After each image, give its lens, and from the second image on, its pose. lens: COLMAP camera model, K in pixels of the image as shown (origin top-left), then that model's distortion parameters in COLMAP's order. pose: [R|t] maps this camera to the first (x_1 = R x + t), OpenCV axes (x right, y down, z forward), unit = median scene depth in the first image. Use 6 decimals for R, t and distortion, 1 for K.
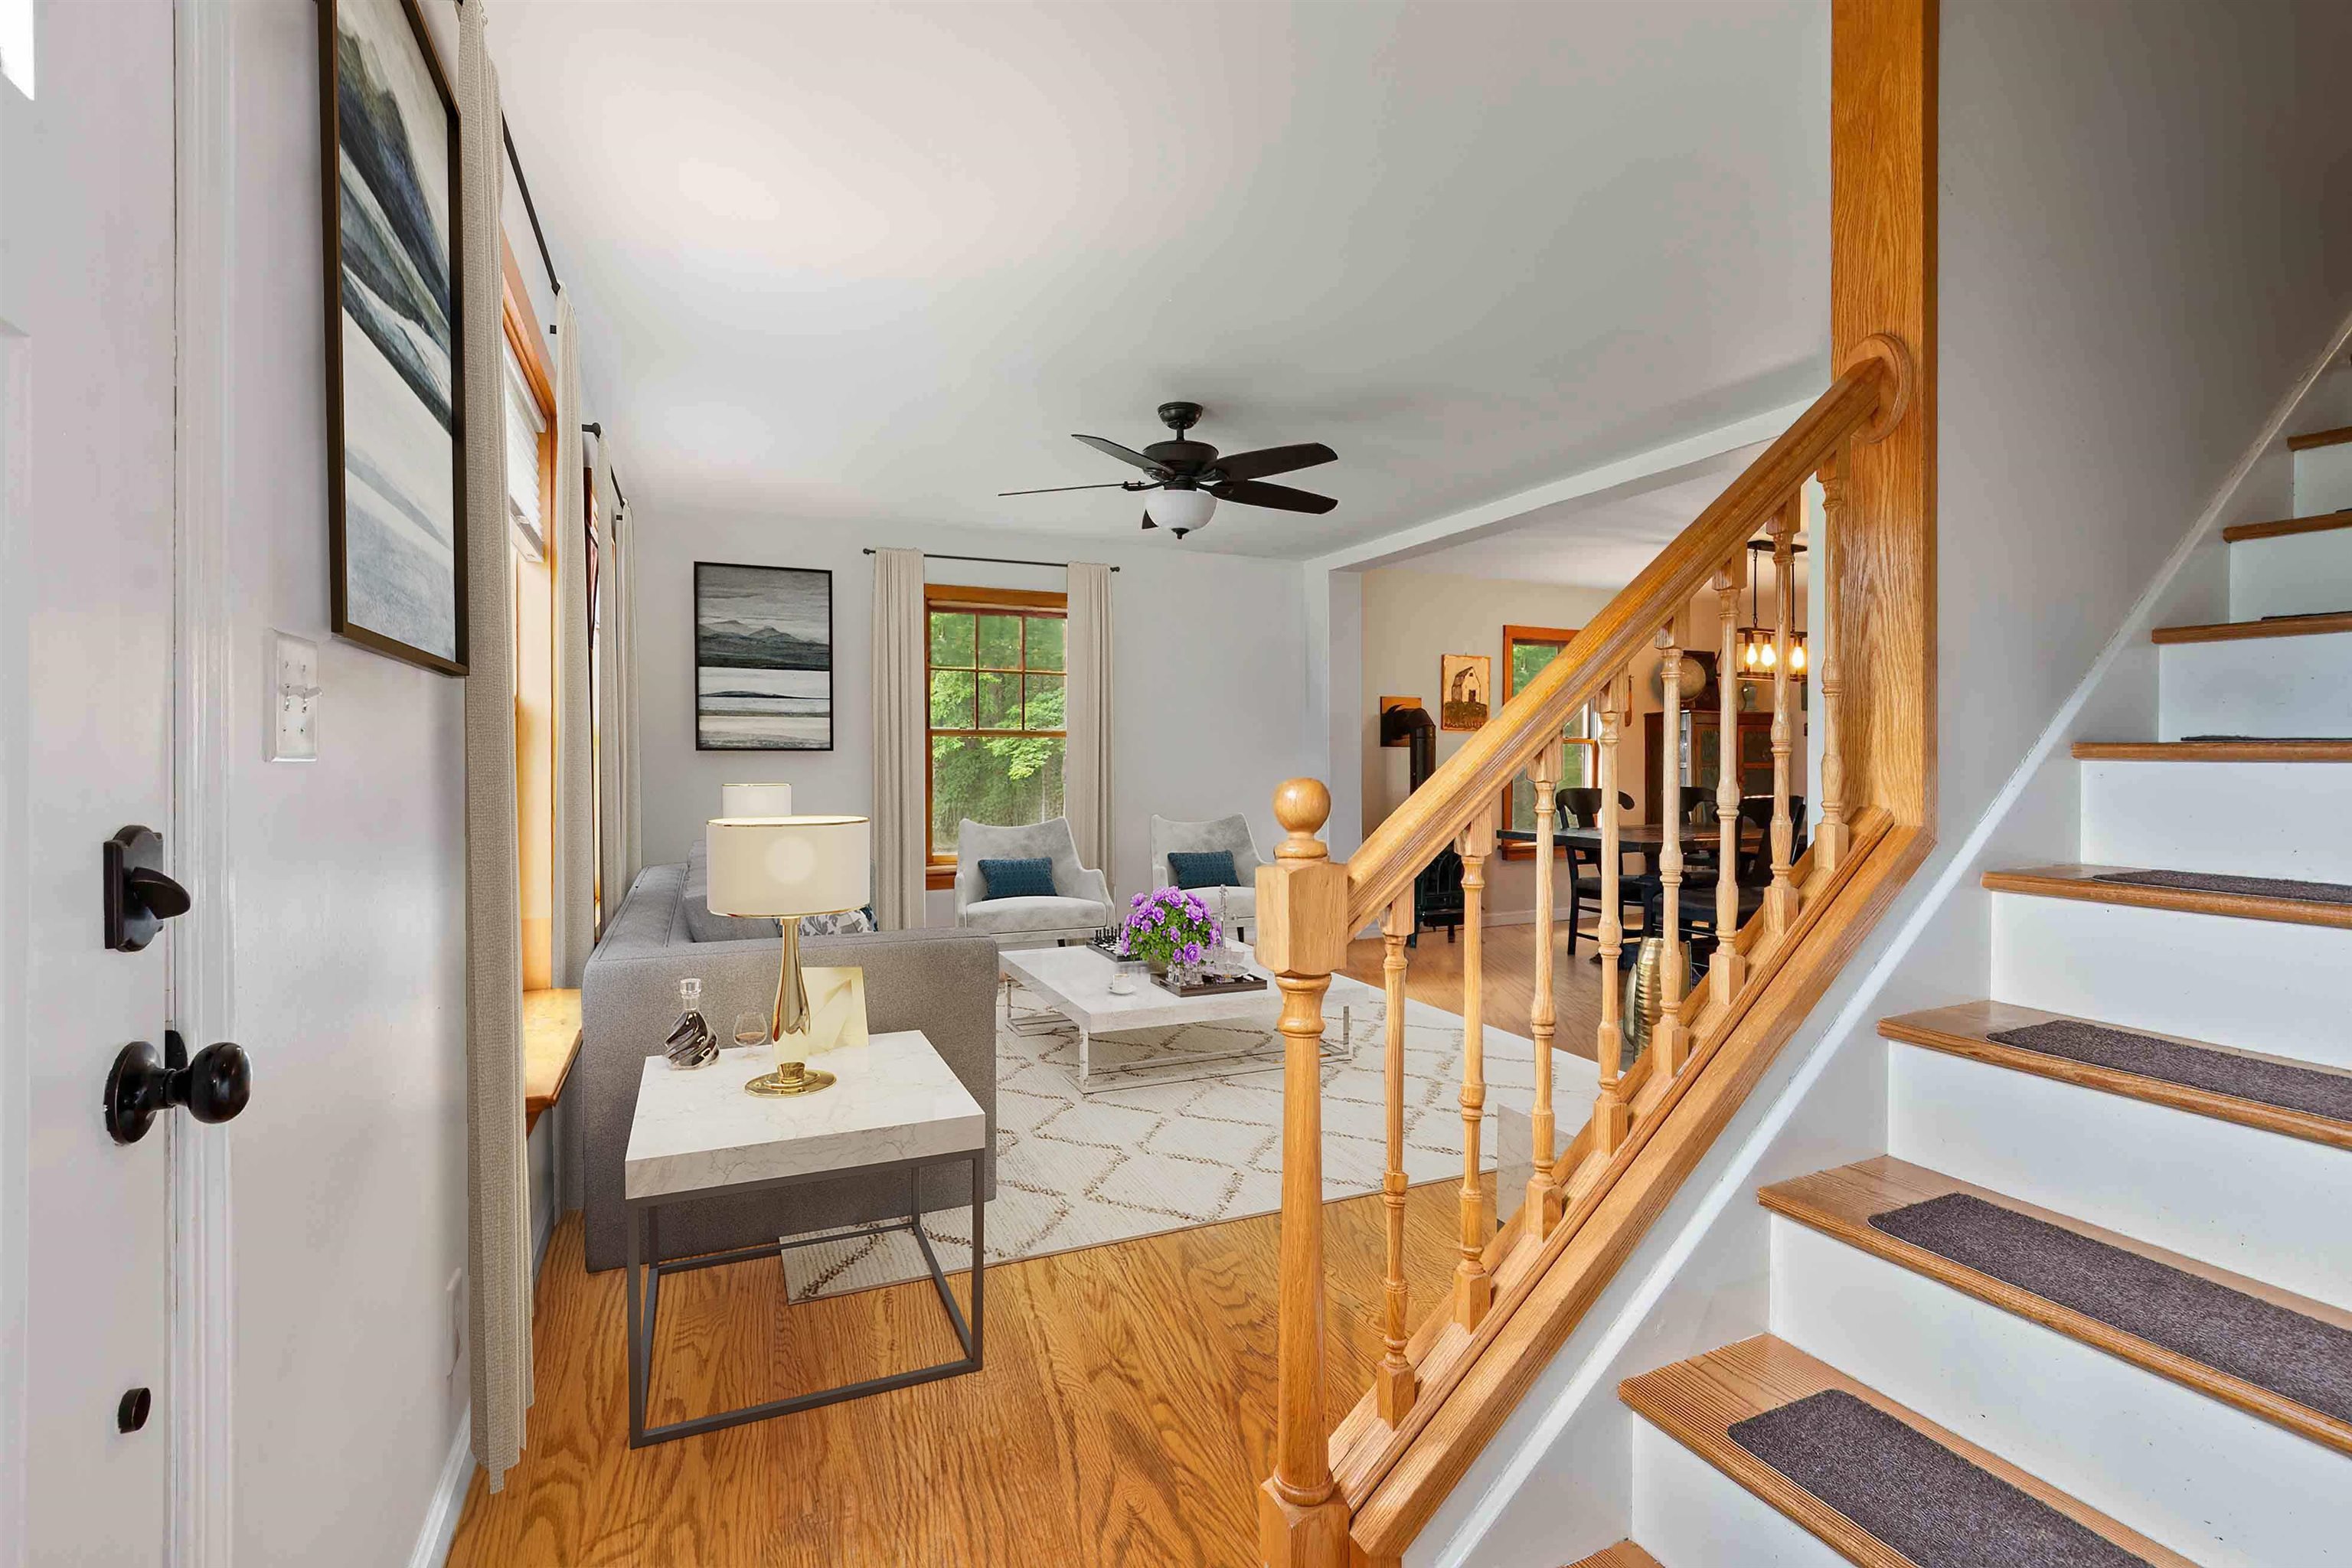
lens RADIAL K [[1051.6, 0, 1191.9], [0, 1051.6, 773.9], [0, 0, 1]] dist [-0.015466, 0.008320]
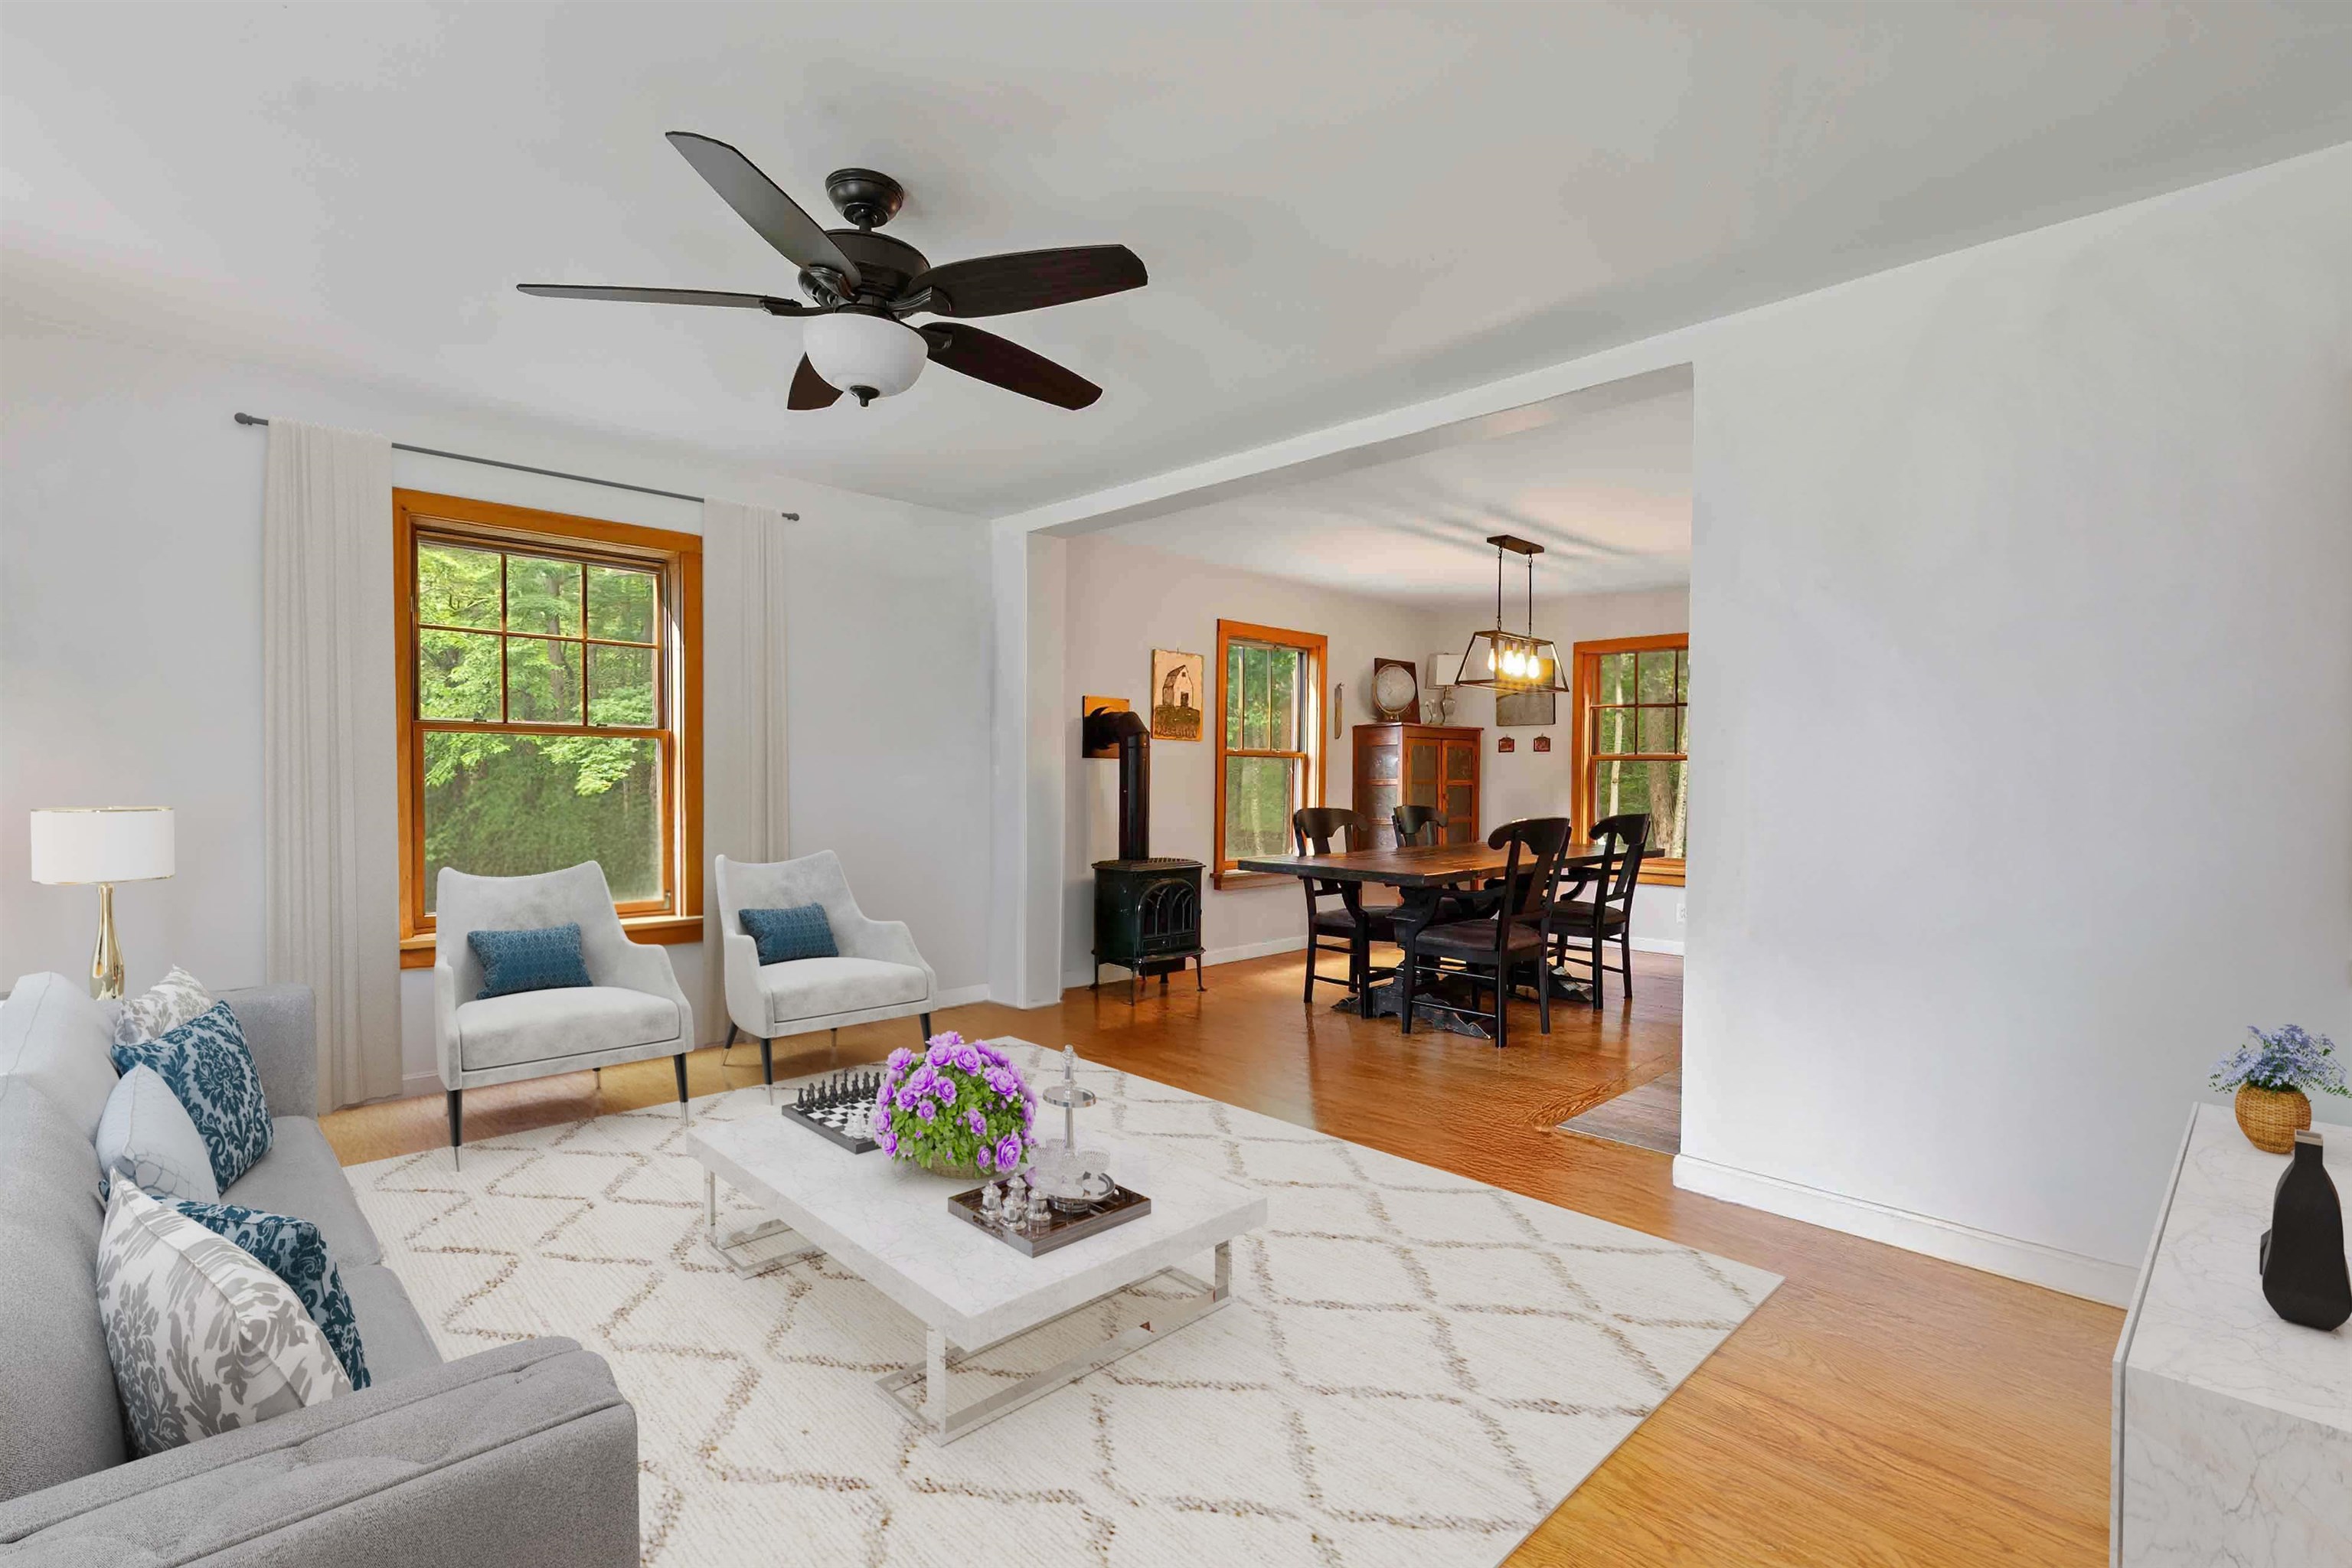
lens RADIAL K [[1051.6, 0, 1191.9], [0, 1051.6, 773.9], [0, 0, 1]] dist [-0.015466, 0.008320]
pose [[0.938477, 0.005813, 0.345294, -0.022383], [-0.001443, 0.999916, -0.012913, -0.003212], [-0.345340, 0.011620, 0.938406, 0.209984]]
